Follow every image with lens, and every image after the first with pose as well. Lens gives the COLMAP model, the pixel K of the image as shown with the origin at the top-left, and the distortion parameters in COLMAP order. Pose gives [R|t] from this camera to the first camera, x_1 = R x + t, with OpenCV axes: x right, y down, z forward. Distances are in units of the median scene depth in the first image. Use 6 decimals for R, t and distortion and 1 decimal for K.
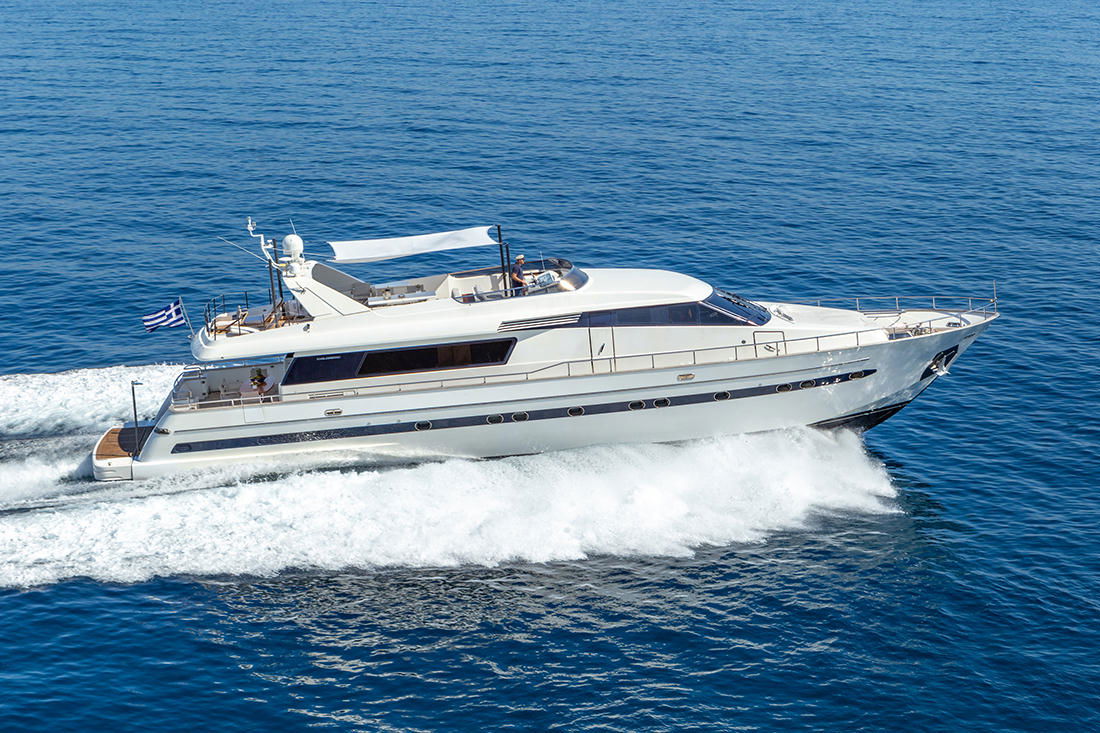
lens RADIAL K [[1974.3, 0, 551.7], [0, 1974.3, 368.9], [0, 0, 1]] dist [0.054854, 0.000000]
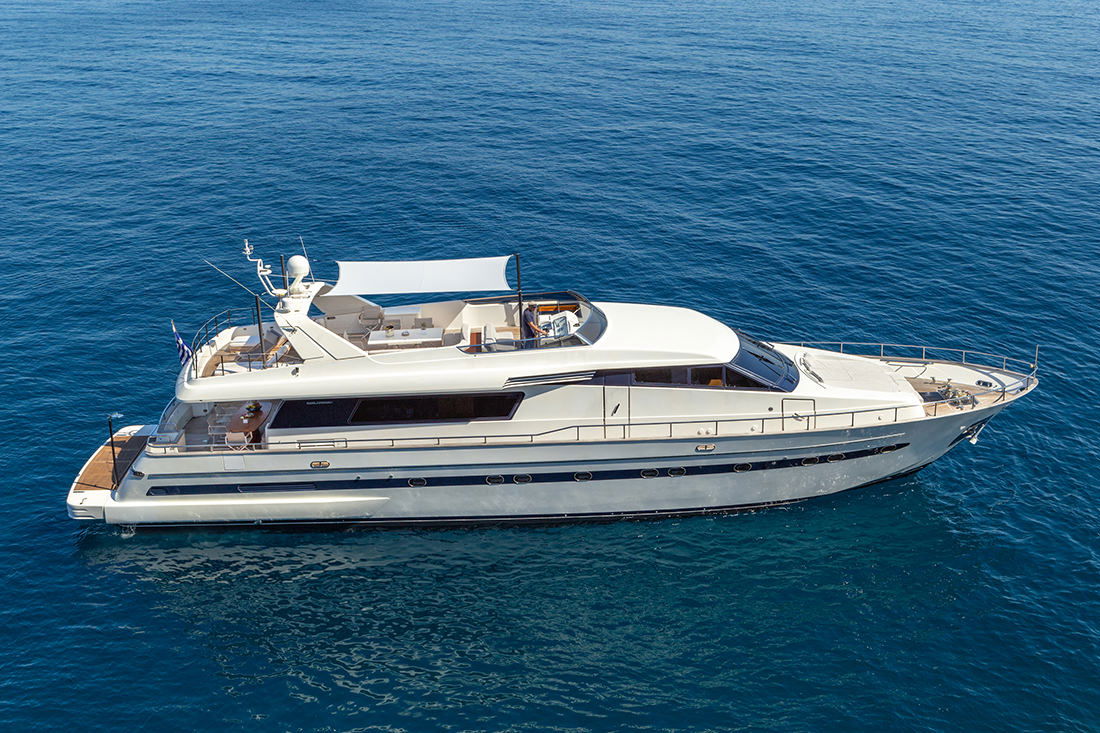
lens RADIAL K [[1216.3, 0, 545.3], [0, 1216.3, 363.2], [0, 0, 1]] dist [0.002126, 0.000000]
pose [[0.997635, 0.061551, -0.030587, 0.008522], [-0.057638, 0.991630, 0.115537, -0.094822], [0.037443, -0.113501, 0.992832, 0.437187]]
